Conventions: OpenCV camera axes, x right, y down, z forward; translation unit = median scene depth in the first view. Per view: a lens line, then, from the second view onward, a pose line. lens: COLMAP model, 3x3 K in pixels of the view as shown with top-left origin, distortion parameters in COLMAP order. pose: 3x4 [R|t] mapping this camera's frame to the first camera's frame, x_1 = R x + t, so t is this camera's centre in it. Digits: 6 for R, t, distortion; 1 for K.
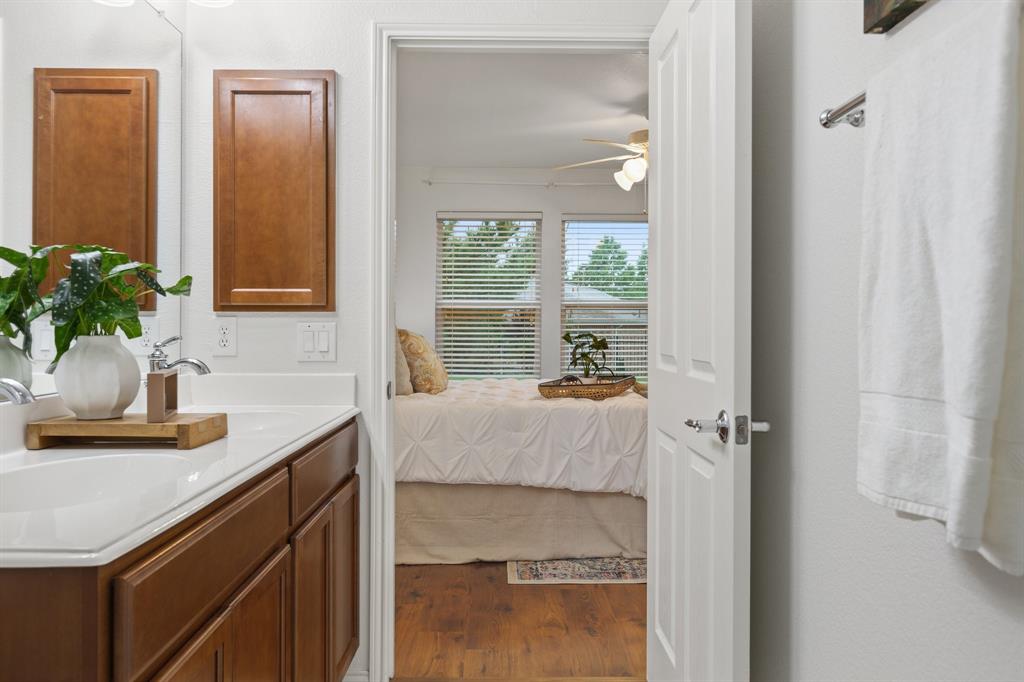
lens RADIAL K [[759.8, 0, 512.0], [0, 759.8, 341.0], [0, 0, 1]] dist [0.002471, 0.000575]
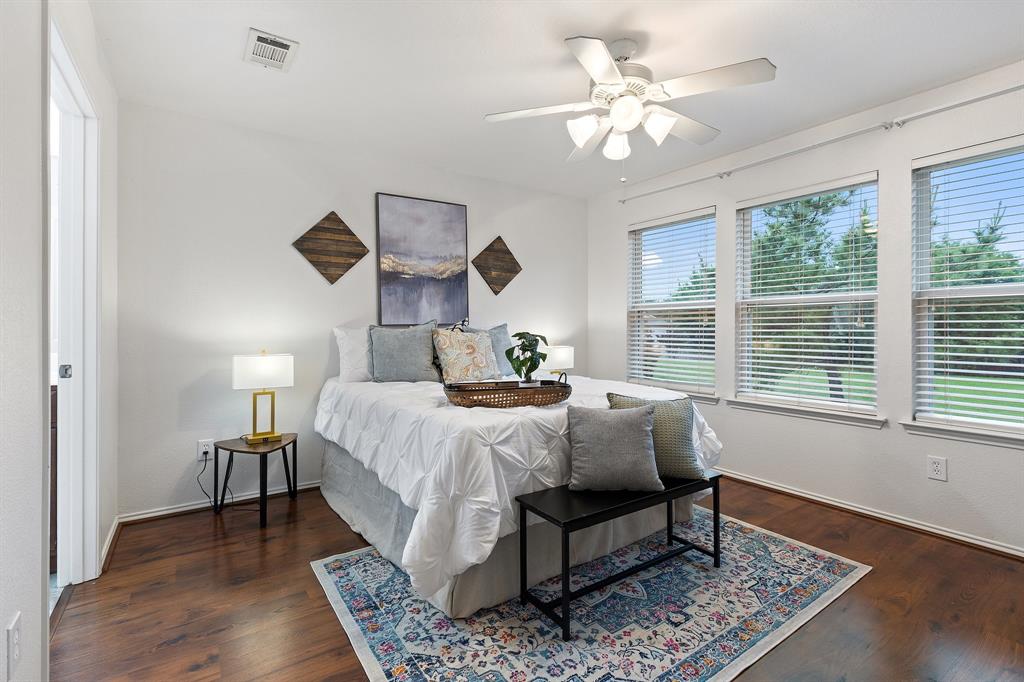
lens RADIAL K [[459.2, 0, 509.7], [0, 459.2, 333.2], [0, 0, 1]] dist [-0.001867, -0.000016]
pose [[0.539081, 0.012220, -0.842165, 0.684838], [-0.002022, 0.999911, 0.013215, -0.028039], [0.842251, -0.005421, 0.539058, 0.843927]]
